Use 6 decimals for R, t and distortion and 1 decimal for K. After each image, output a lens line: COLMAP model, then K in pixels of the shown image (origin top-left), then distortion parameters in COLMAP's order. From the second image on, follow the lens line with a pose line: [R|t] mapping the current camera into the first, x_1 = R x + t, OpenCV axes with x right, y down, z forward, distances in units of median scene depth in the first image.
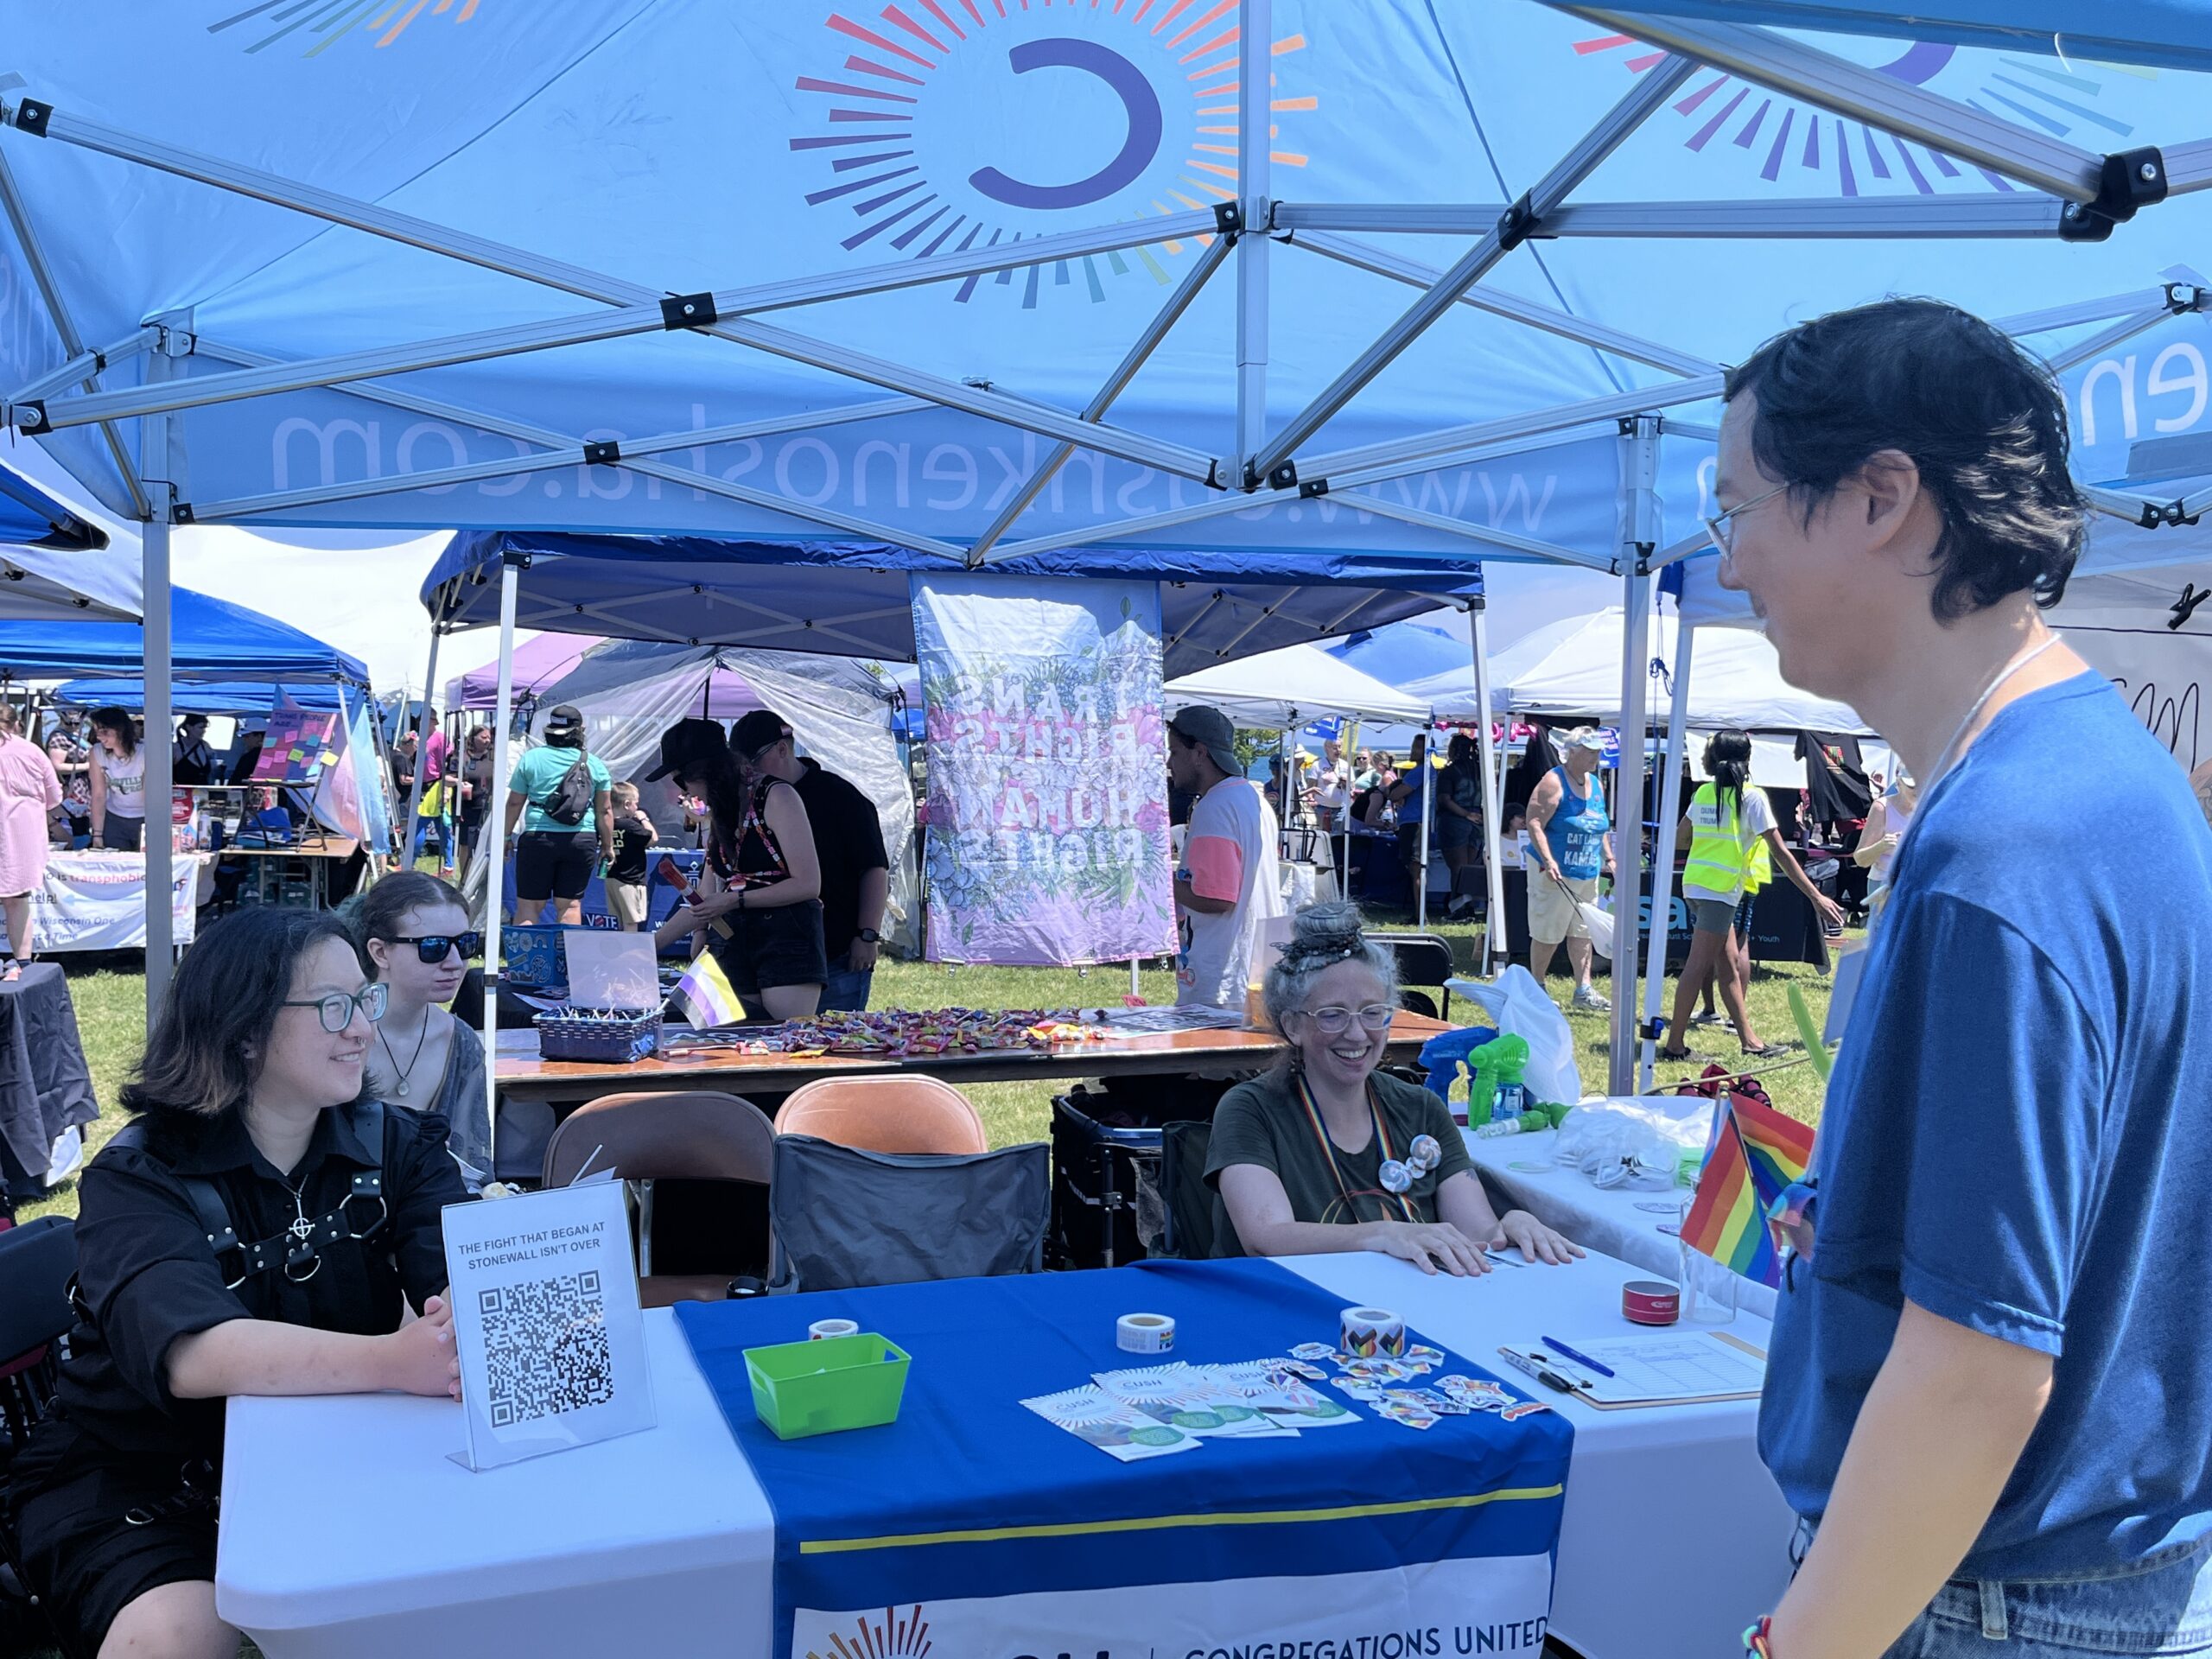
lens RADIAL K [[2041.1, 0, 1106.0], [0, 2041.1, 829.5], [0, 0, 1]] dist [0.076646, -0.134349]
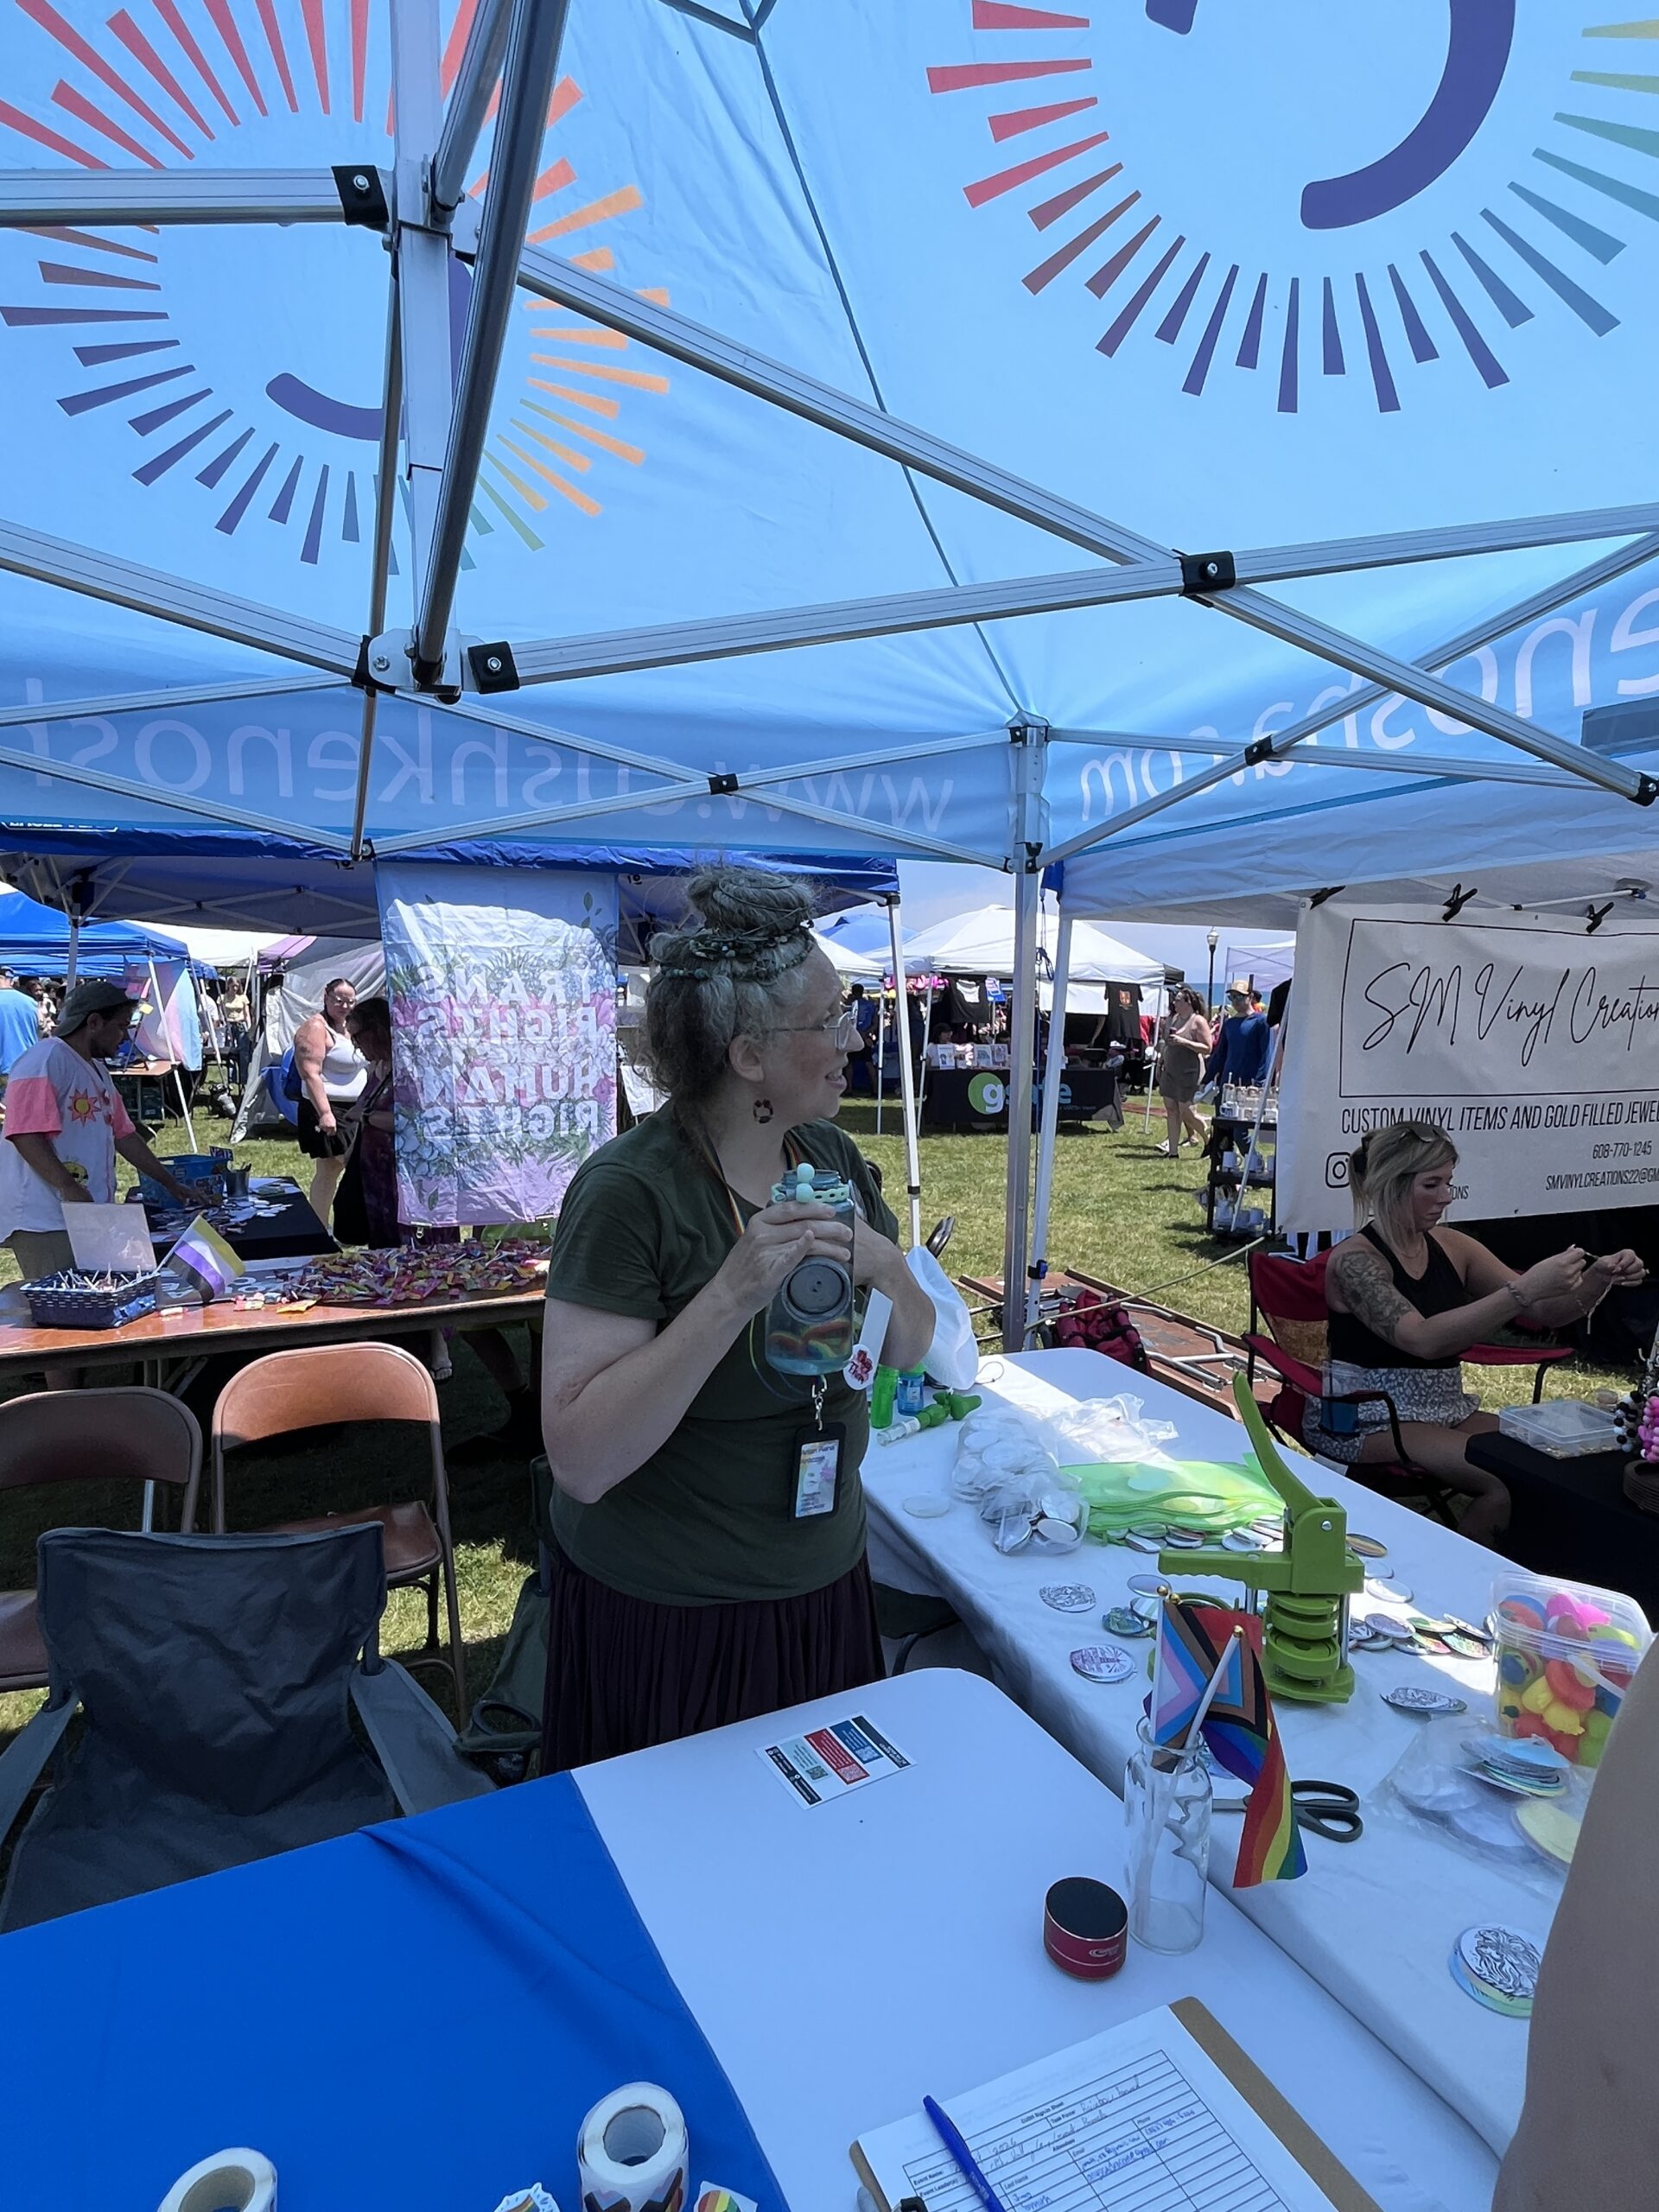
lens RADIAL K [[1176.1, 0, 829.5], [0, 1176.1, 1106.0], [0, 0, 1]] dist [-0.002379, -0.000309]
pose [[0.994446, -0.018247, 0.103654, 0.089417], [0.011922, 0.998047, 0.061318, -0.040441], [-0.104570, -0.059742, 0.992722, 0.393282]]
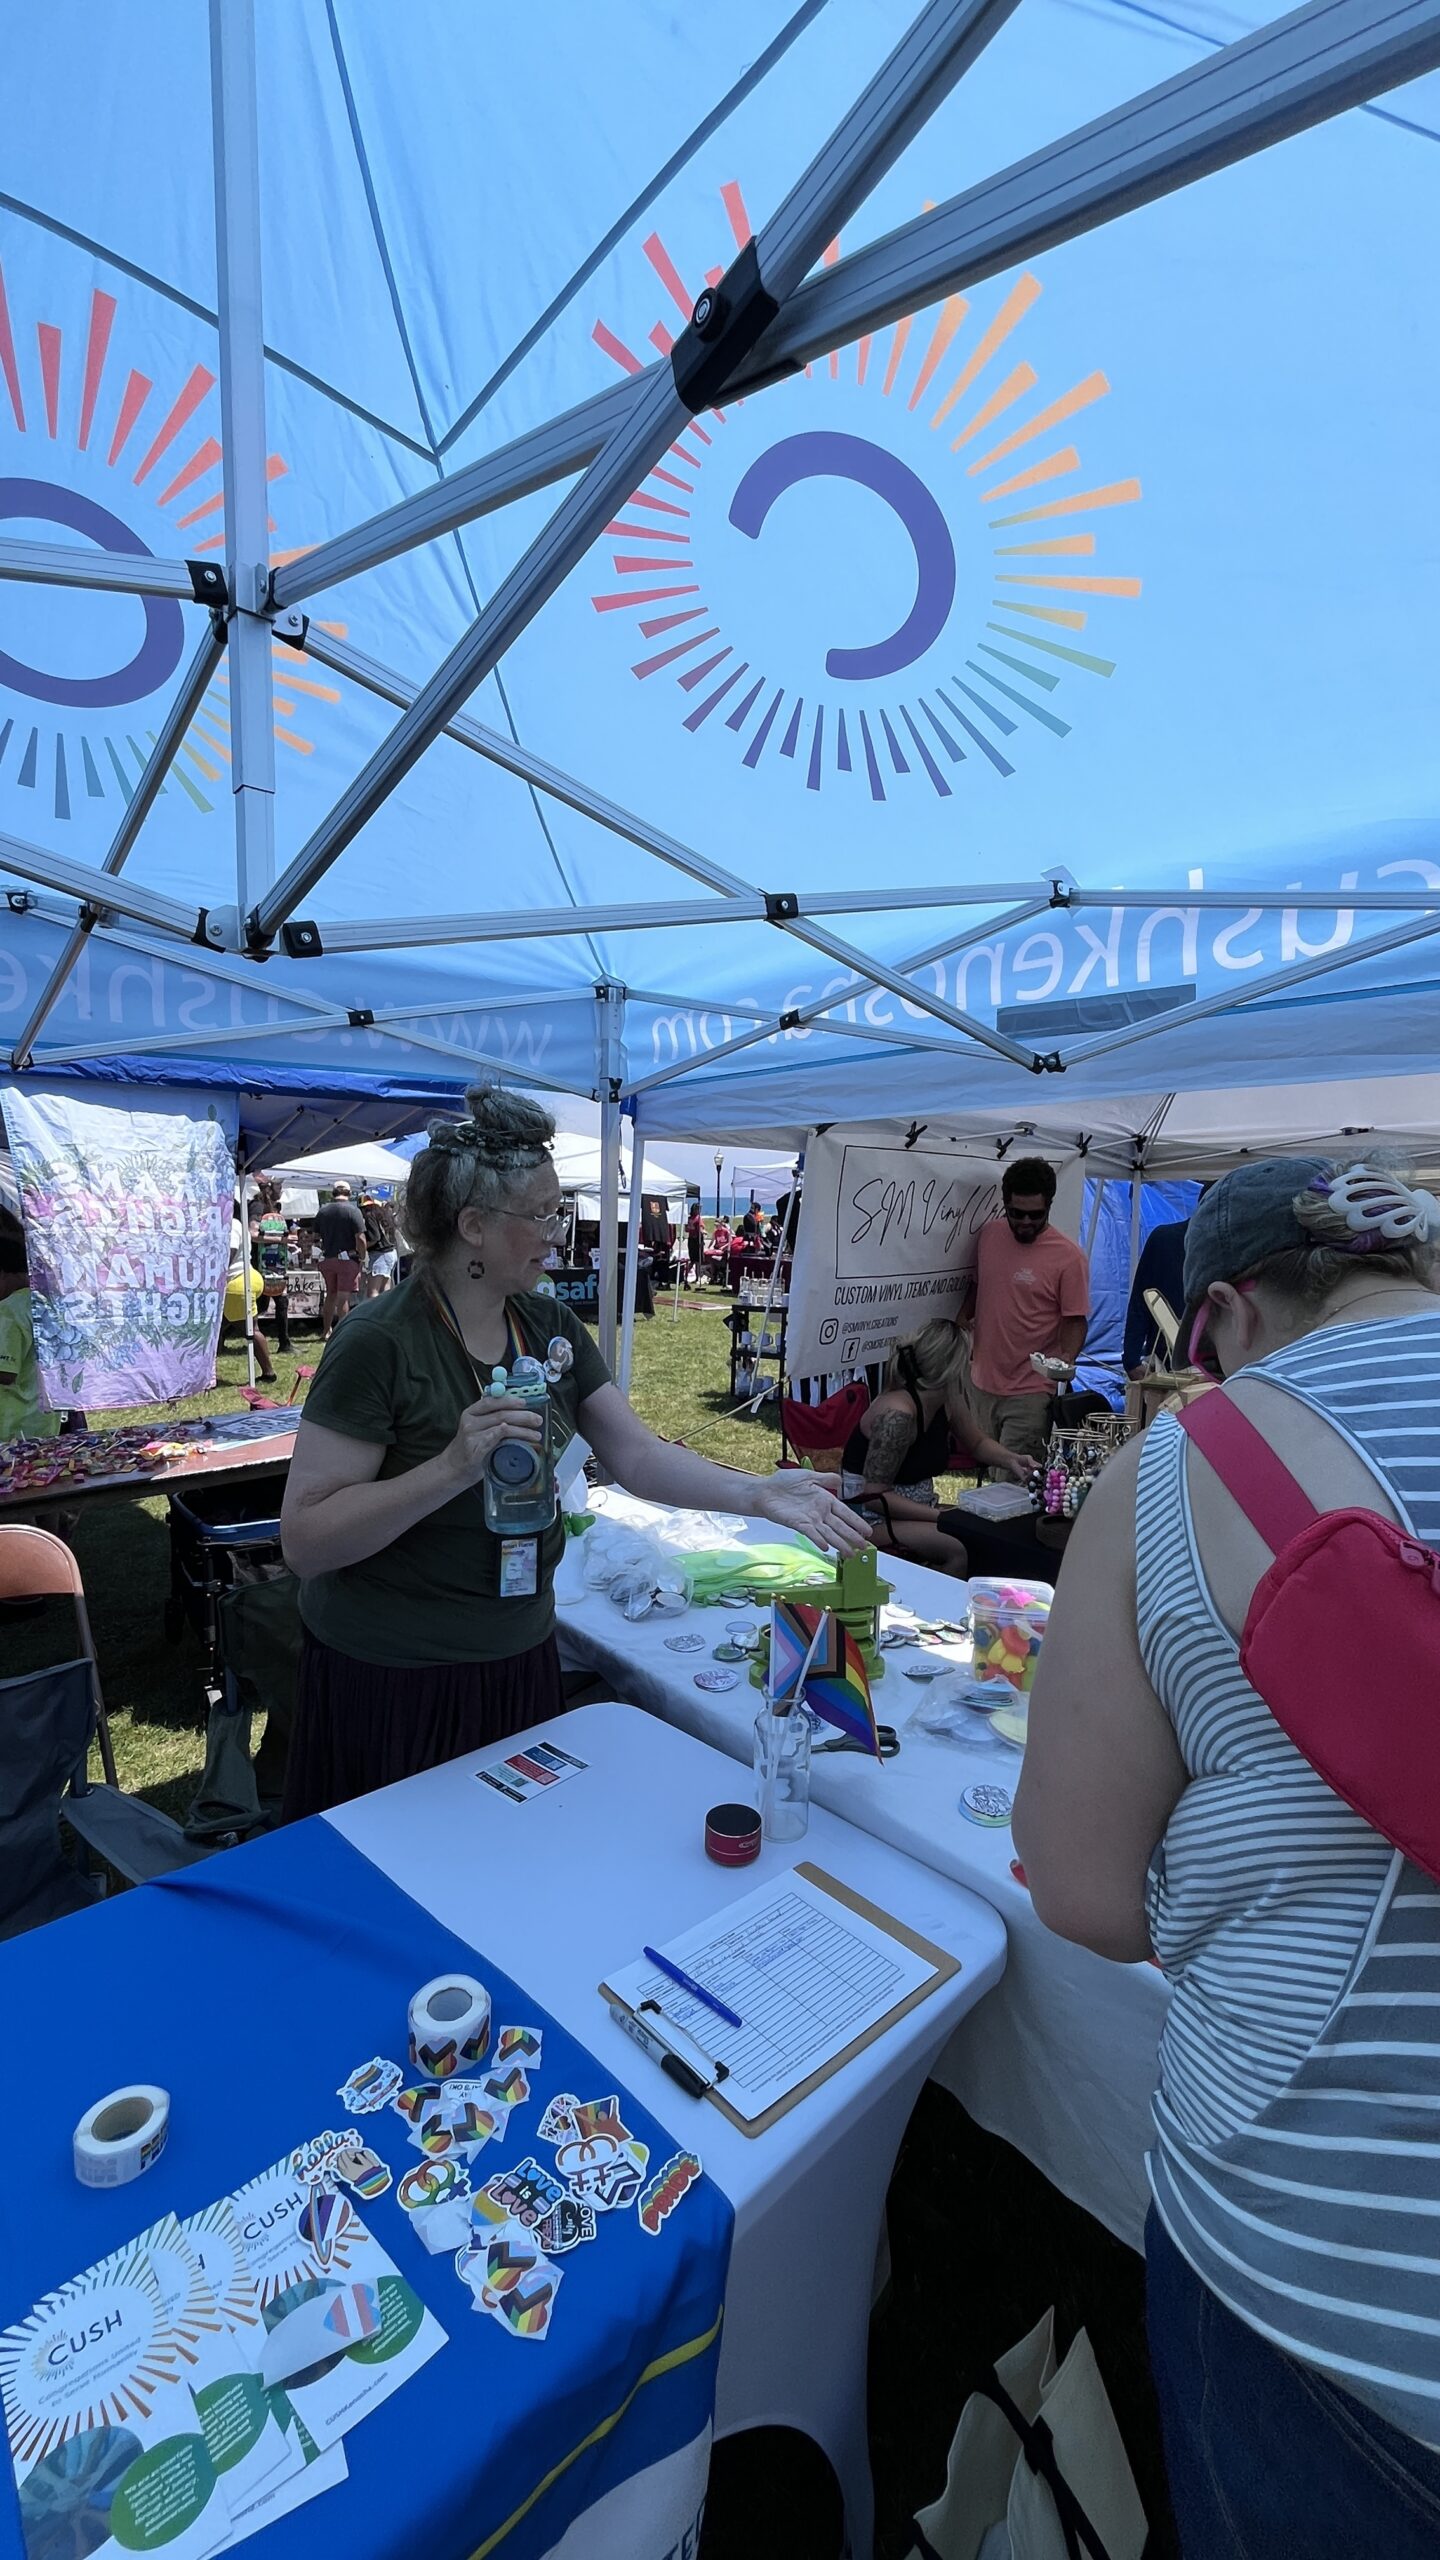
lens RADIAL K [[1035.5, 0, 718.6], [0, 1035.5, 1277.0], [0, 0, 1]] dist [-0.001504, -0.000155]
pose [[0.914010, -0.031575, 0.404460, 0.041364], [0.016819, 0.999059, 0.039985, -0.033992], [-0.405342, -0.029744, 0.913681, 0.344078]]
